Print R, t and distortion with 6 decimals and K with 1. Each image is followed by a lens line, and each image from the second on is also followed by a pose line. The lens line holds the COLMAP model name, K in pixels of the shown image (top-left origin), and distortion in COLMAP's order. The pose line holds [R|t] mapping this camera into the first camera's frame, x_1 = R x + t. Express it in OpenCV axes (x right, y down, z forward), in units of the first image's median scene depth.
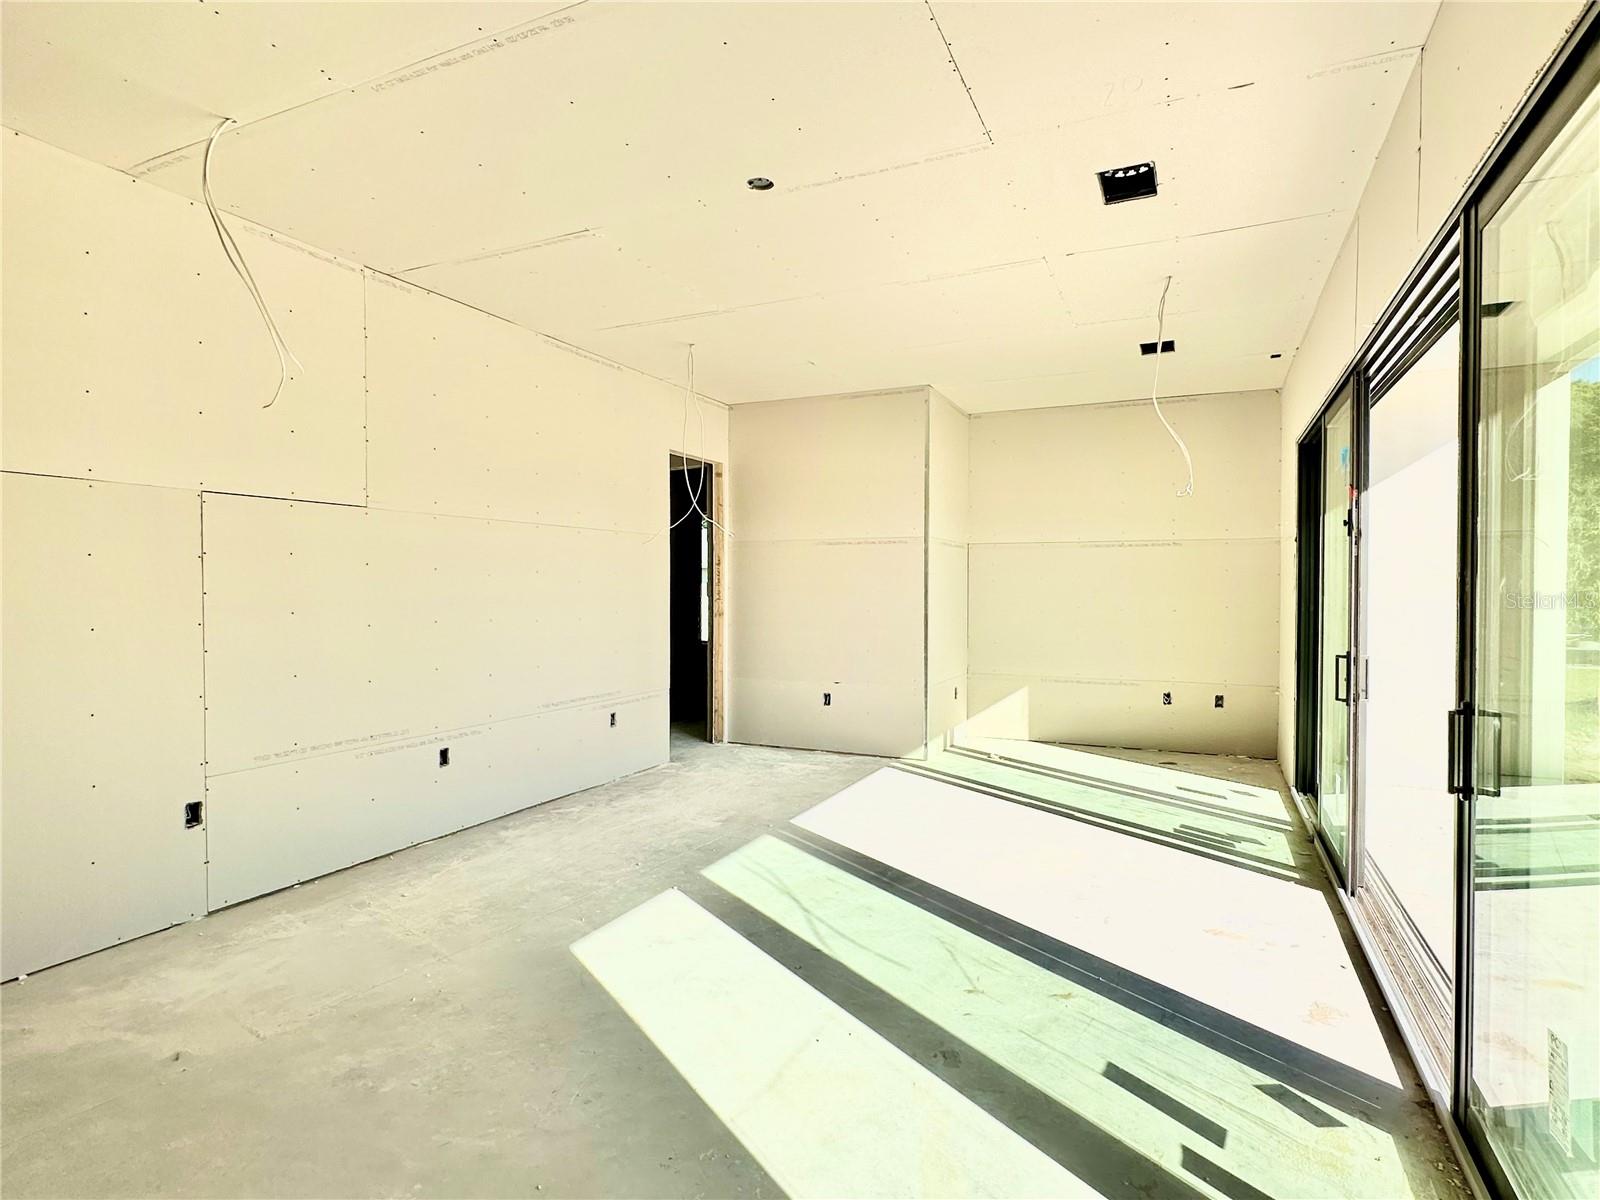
lens RADIAL K [[856.3, 0, 802.0], [0, 856.3, 602.2], [0, 0, 1]] dist [0.003065, -0.000875]
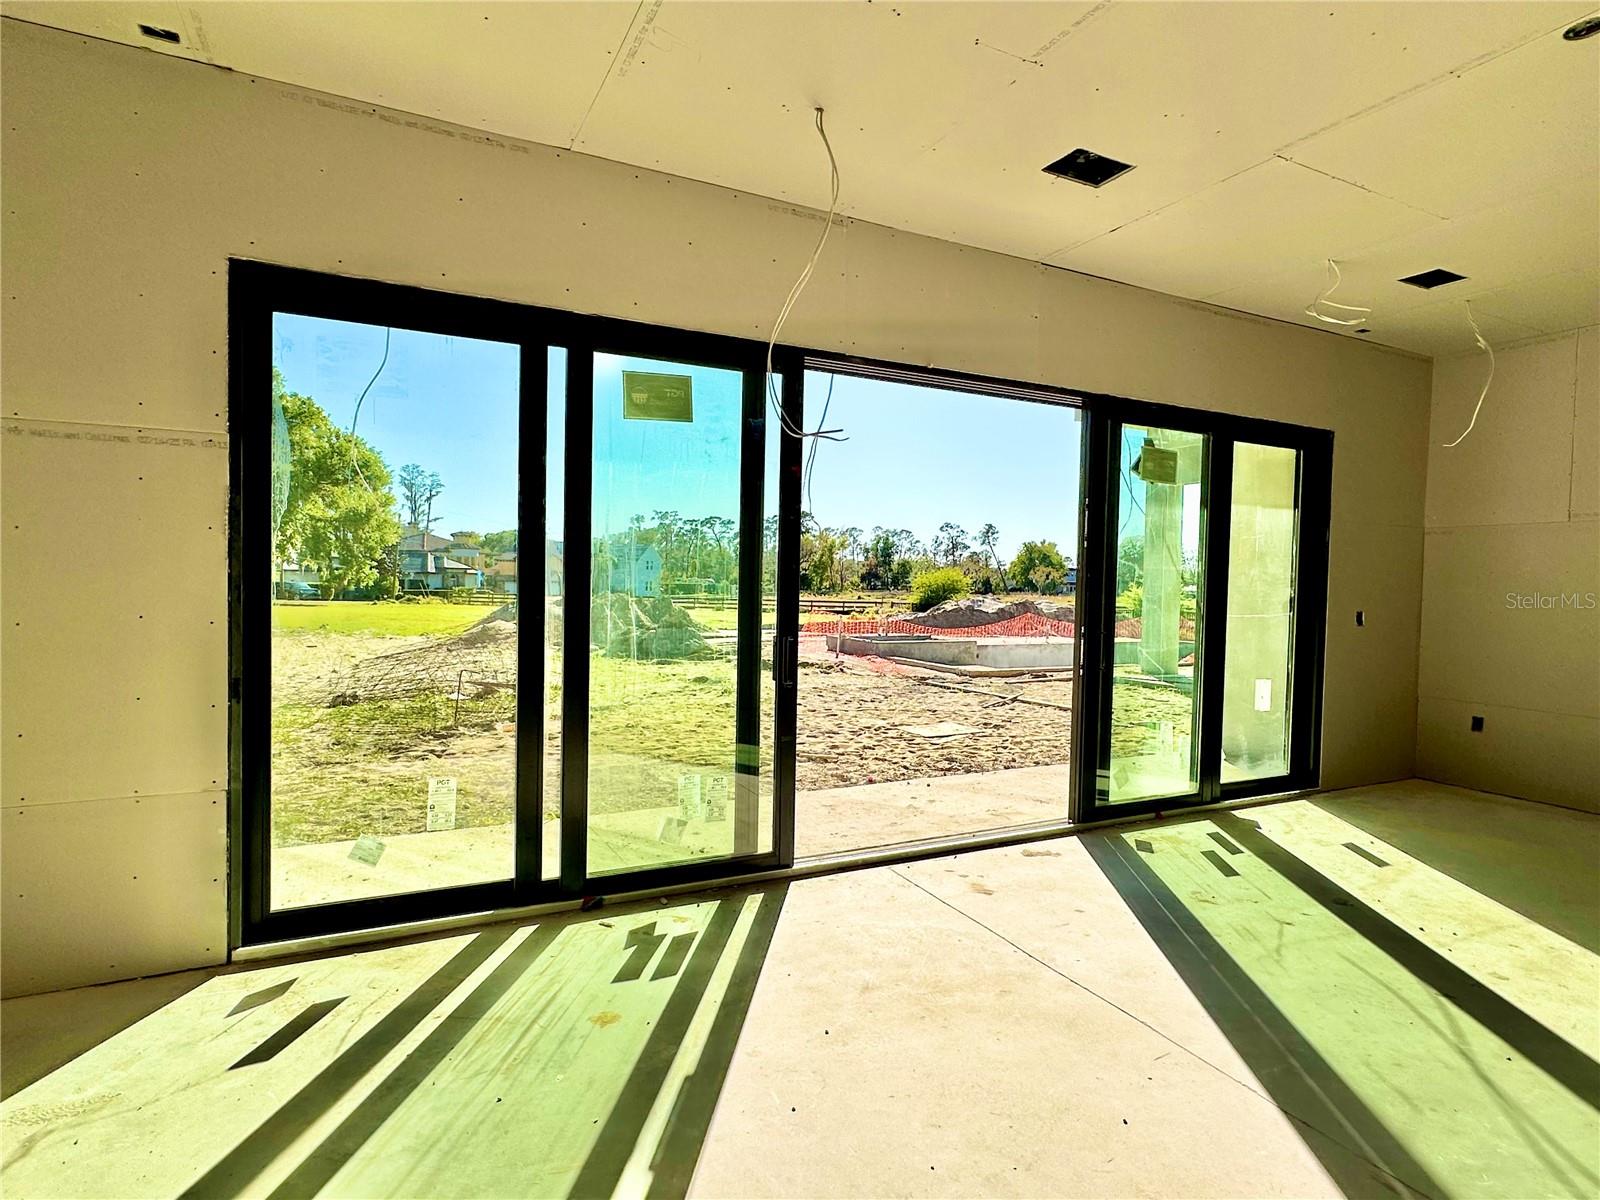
lens RADIAL K [[856.3, 0, 804.5], [0, 856.3, 604.8], [0, 0, 1]] dist [0.003065, -0.000875]
pose [[-0.786980, -0.031648, 0.616166, 0.008487], [-0.007097, 0.999082, 0.042251, -0.017707], [-0.616938, 0.028878, -0.786482, 1.822497]]
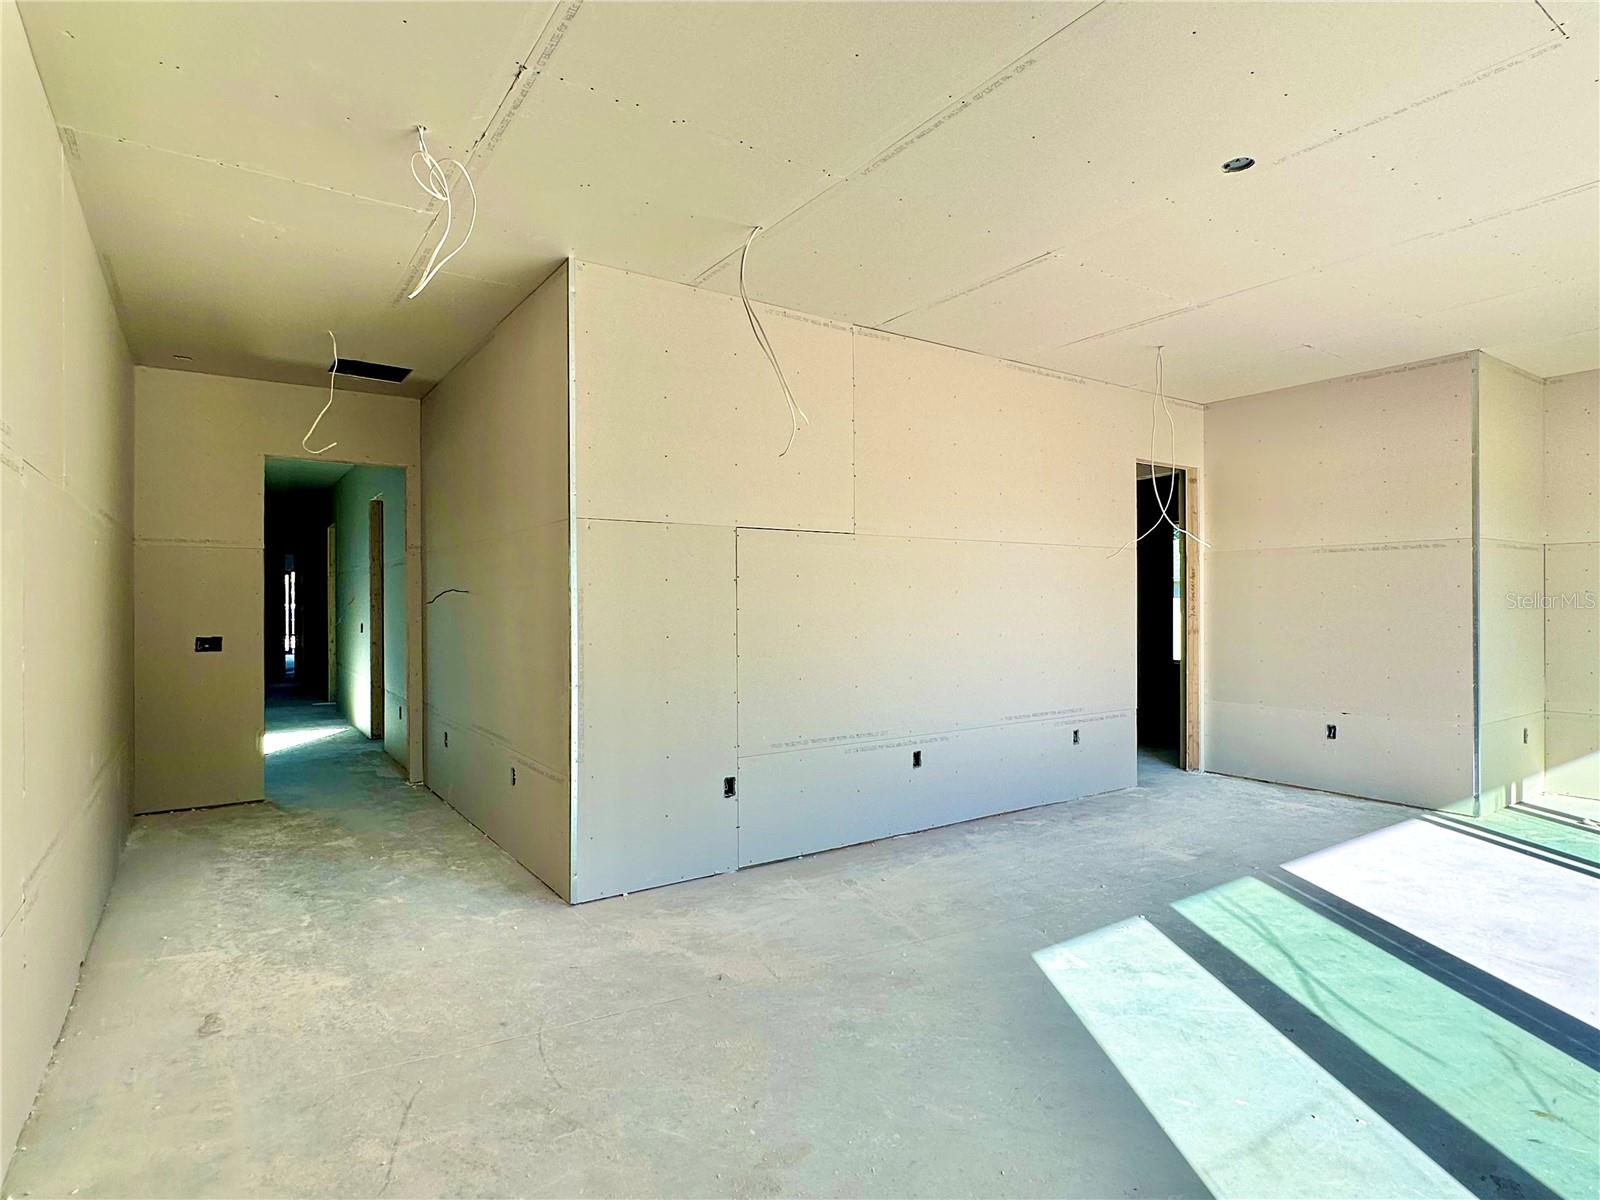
lens RADIAL K [[856.3, 0, 802.2], [0, 856.3, 601.6], [0, 0, 1]] dist [0.003065, -0.000875]
pose [[0.864161, -0.005376, -0.503187, 0.007562], [-0.004228, 0.999830, -0.017944, 0.000723], [0.503198, 0.017634, 0.863991, -0.024775]]
